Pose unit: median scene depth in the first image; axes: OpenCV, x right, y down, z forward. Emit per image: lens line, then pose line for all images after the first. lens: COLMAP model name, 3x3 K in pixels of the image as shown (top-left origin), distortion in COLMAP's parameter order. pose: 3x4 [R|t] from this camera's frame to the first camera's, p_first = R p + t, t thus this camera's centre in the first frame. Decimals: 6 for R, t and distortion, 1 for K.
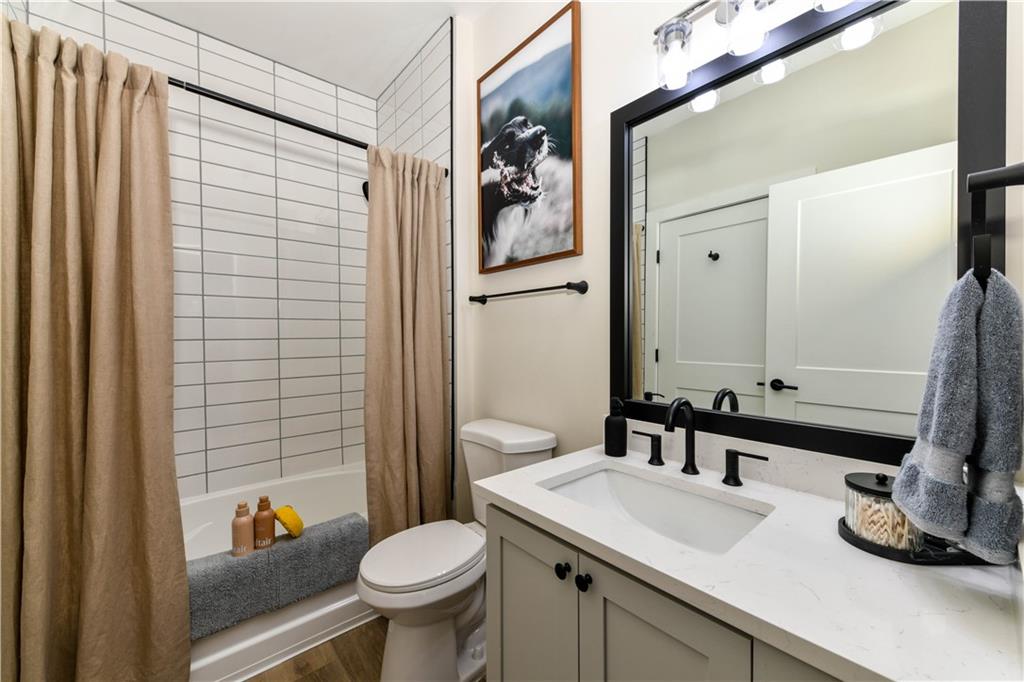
lens RADIAL K [[398.1, 0, 512.0], [0, 398.1, 341.0], [0, 0, 1]] dist [-0.015609, -0.000068]
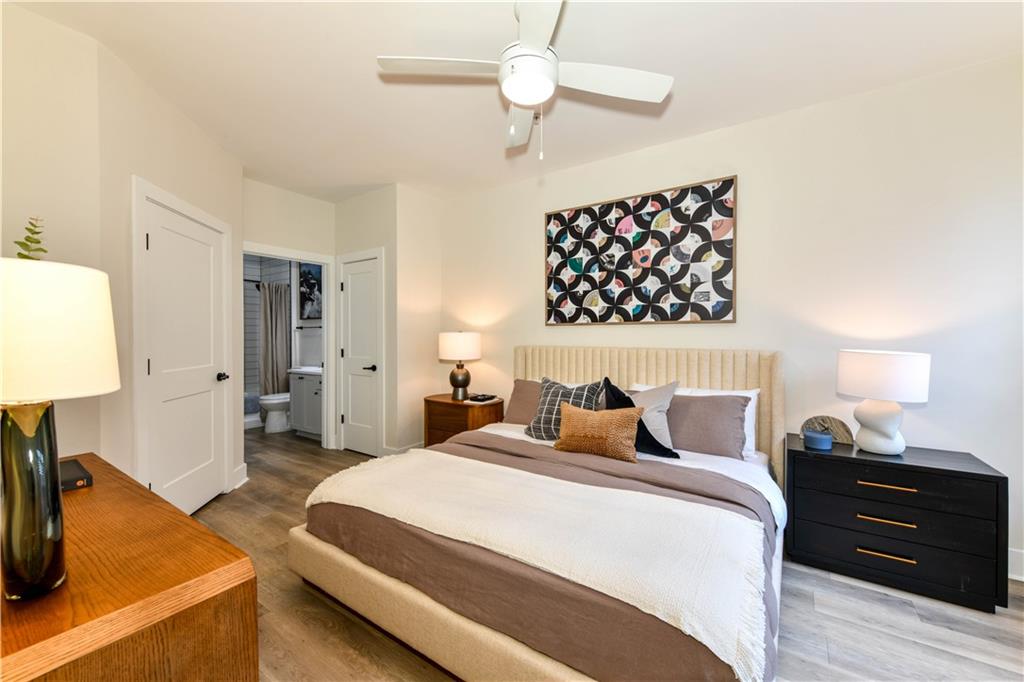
lens RADIAL K [[409.4, 0, 512.0], [0, 409.4, 341.0], [0, 0, 1]] dist [-0.002017, -0.000152]
pose [[0.965802, 0.004464, 0.259241, 0.798016], [-0.003368, 0.999983, -0.004673, 0.007974], [-0.259257, 0.003640, 0.965801, -2.901931]]
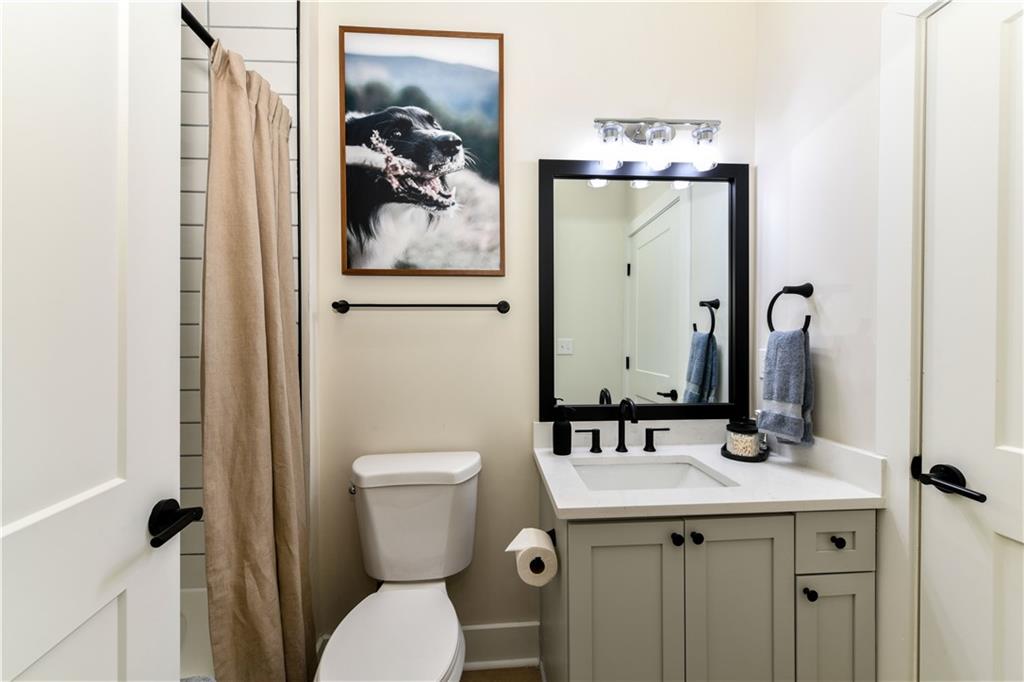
lens RADIAL K [[398.1, 0, 512.0], [0, 398.1, 341.0], [0, 0, 1]] dist [-0.015609, -0.000068]
pose [[0.595420, -0.004149, 0.803404, -0.590174], [0.009208, 0.999956, -0.001660, -0.037746], [-0.803362, 0.008386, 0.595432, 0.310480]]
